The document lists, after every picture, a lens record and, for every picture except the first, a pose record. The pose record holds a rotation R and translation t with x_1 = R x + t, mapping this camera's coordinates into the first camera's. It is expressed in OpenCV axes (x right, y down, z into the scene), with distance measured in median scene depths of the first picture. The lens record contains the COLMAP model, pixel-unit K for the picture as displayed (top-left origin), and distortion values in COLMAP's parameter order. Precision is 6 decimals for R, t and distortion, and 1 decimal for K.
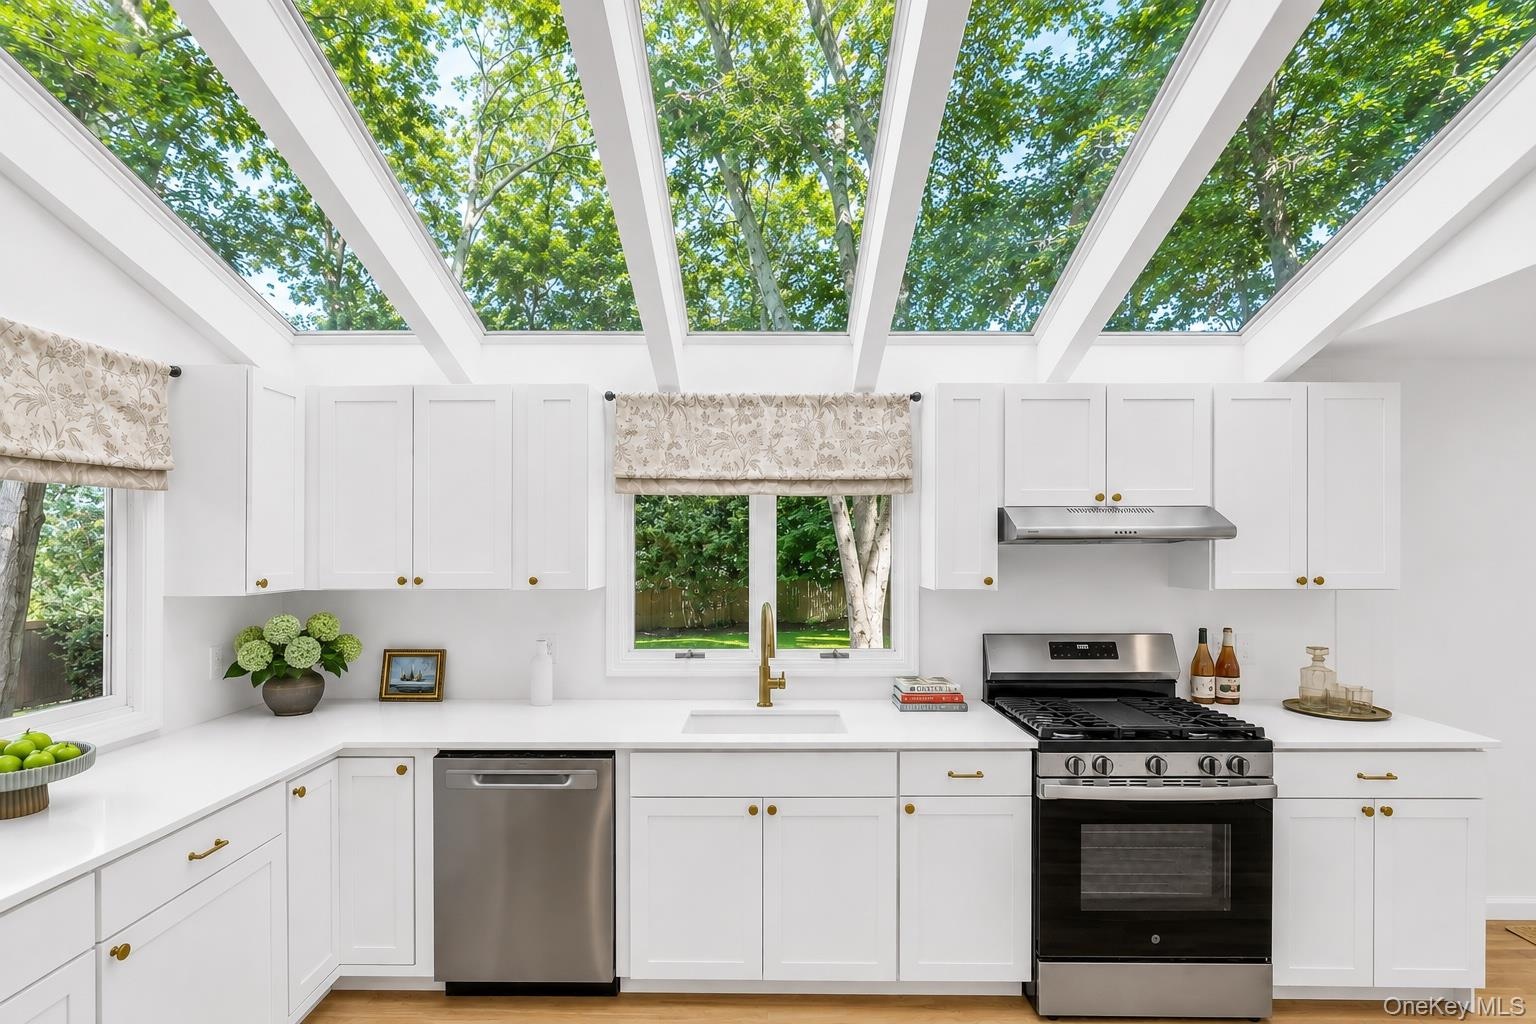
lens RADIAL K [[823.2, 0, 760.5], [0, 823.2, 531.4], [0, 0, 1]] dist [-0.032458, 0.000327]
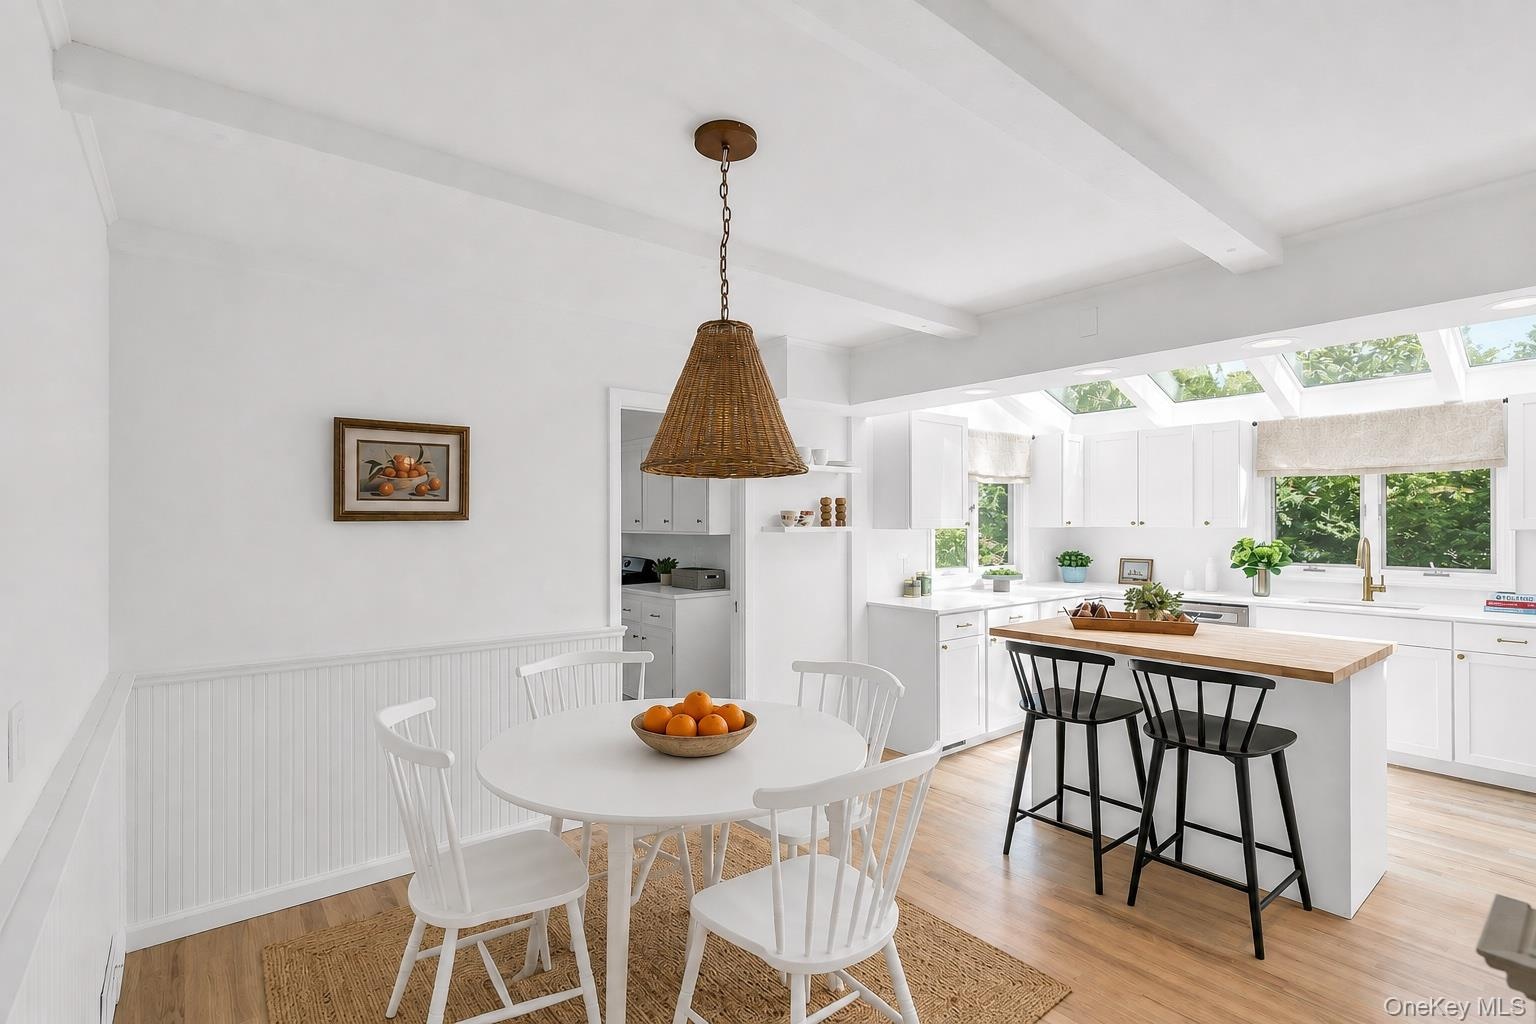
lens RADIAL K [[690.9, 0, 768.0], [0, 690.9, 512.0], [0, 0, 1]] dist [0.031694, 0.000077]
pose [[0.648532, -0.007781, -0.761147, 0.307733], [0.003874, 0.999969, -0.006922, 0.037454], [0.761177, 0.001540, 0.648542, -0.849103]]
